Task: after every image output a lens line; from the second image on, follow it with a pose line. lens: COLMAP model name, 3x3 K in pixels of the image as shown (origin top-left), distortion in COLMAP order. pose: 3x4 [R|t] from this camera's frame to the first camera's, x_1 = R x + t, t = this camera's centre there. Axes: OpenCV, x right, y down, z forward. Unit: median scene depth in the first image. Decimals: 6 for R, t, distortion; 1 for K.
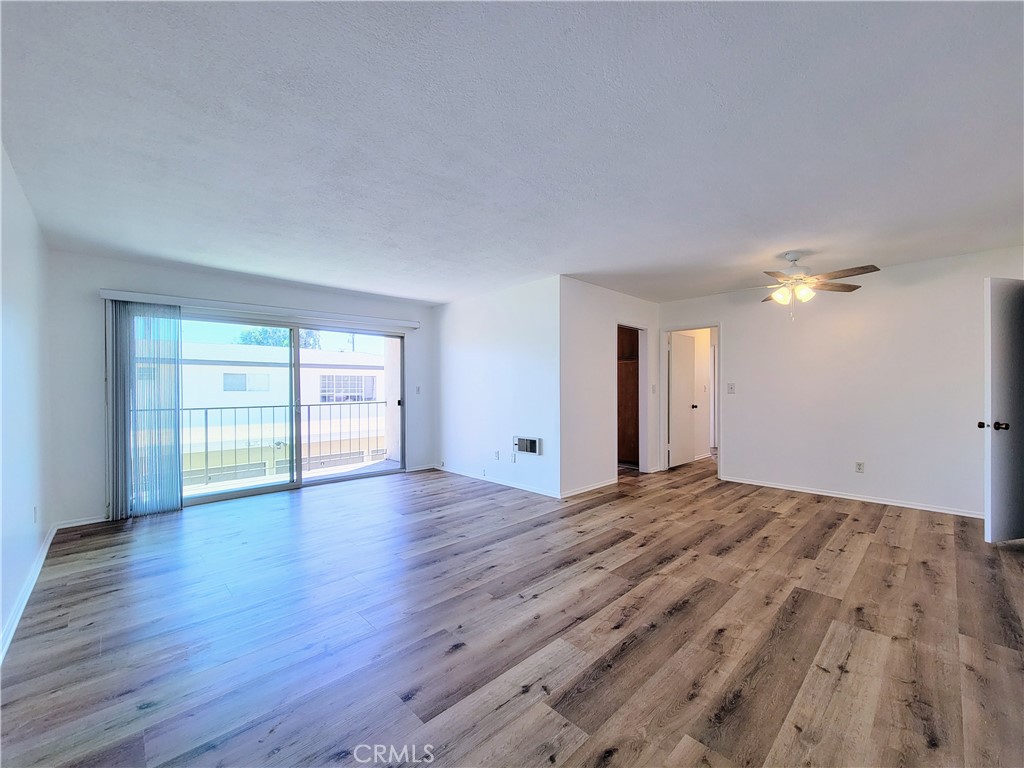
lens RADIAL K [[416.5, 0, 521.6], [0, 416.5, 391.7], [0, 0, 1]] dist [-0.000832, -0.000527]
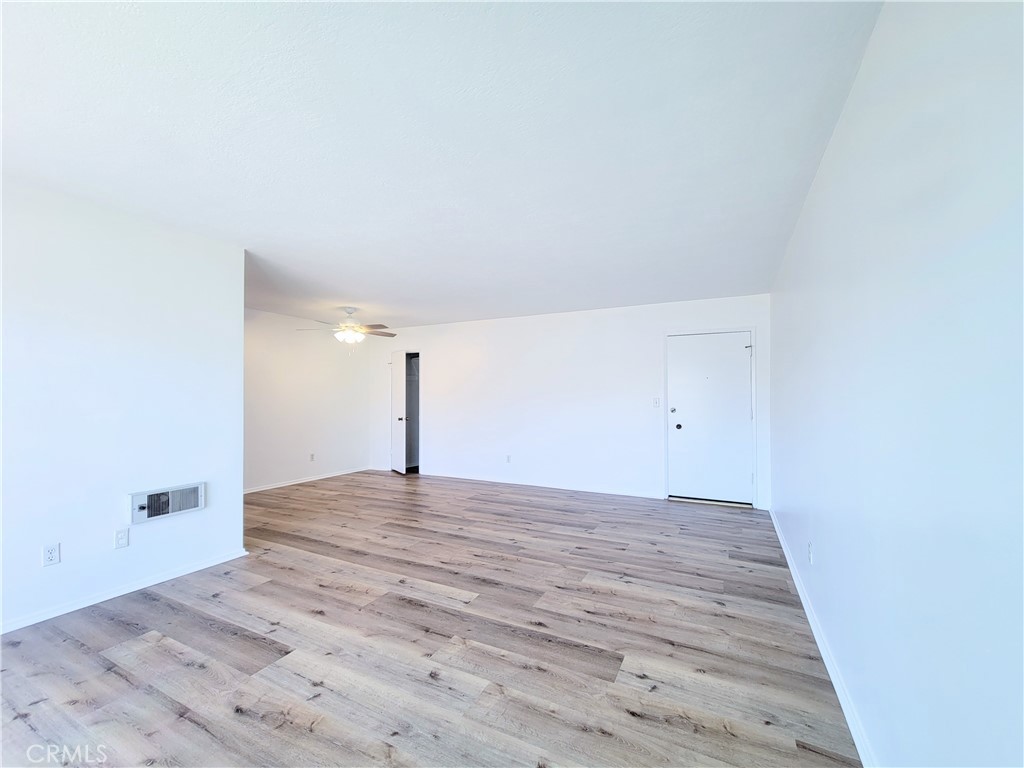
lens RADIAL K [[419.9, 0, 518.7], [0, 419.9, 389.5], [0, 0, 1]] dist [0.002212, -0.000513]
pose [[-0.325223, 0.021880, 0.945384, -1.039440], [0.010370, 0.999755, -0.019571, -0.017664], [-0.945580, 0.003438, -0.325370, 1.069814]]
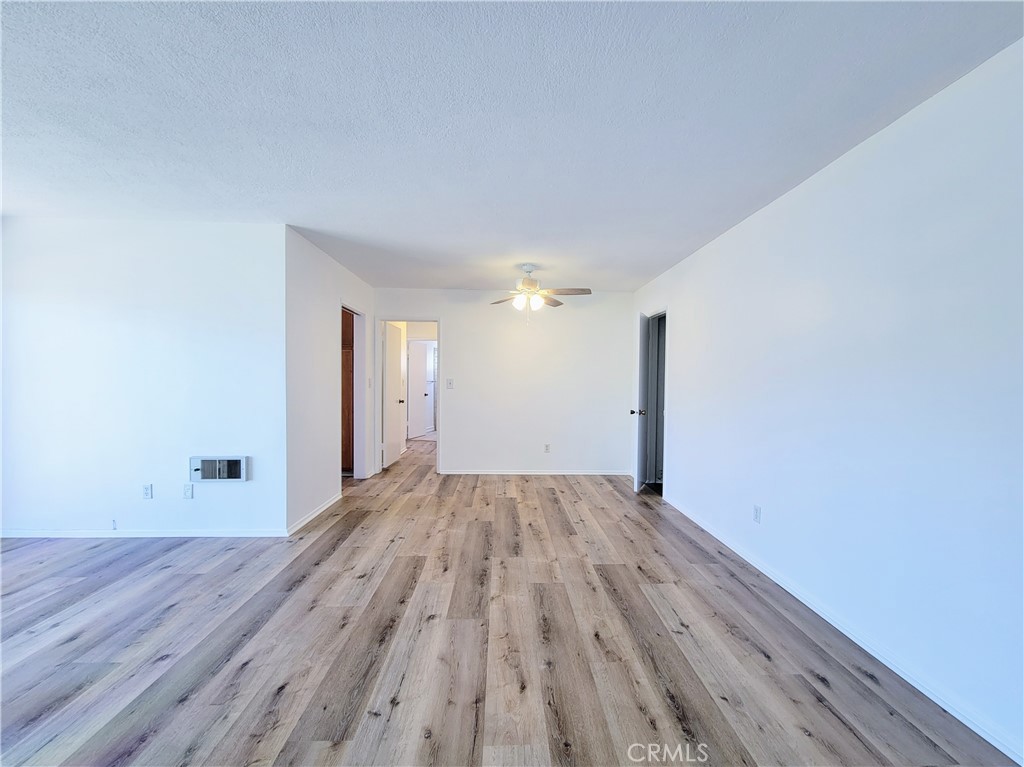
lens RADIAL K [[419.9, 0, 518.7], [0, 419.9, 389.0], [0, 0, 1]] dist [0.002212, -0.000513]
pose [[0.670368, -0.005094, 0.742011, -0.241841], [-0.008047, 0.999868, 0.014134, -0.017134], [-0.741985, -0.015446, 0.670239, 0.294695]]
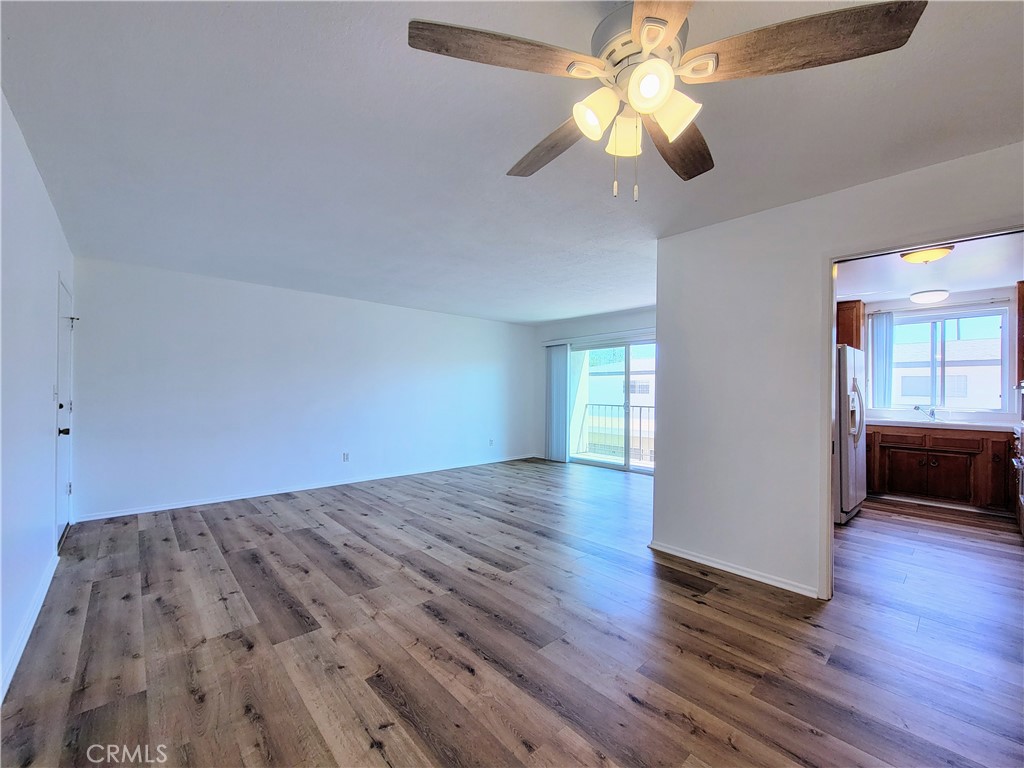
lens RADIAL K [[422.9, 0, 518.9], [0, 422.9, 390.6], [0, 0, 1]] dist [0.006079, -0.002780]
pose [[-0.033694, 0.006009, -0.999414, 1.141092], [-0.017174, 0.999831, 0.006591, -0.024096], [0.999285, 0.017386, -0.033585, 1.074579]]
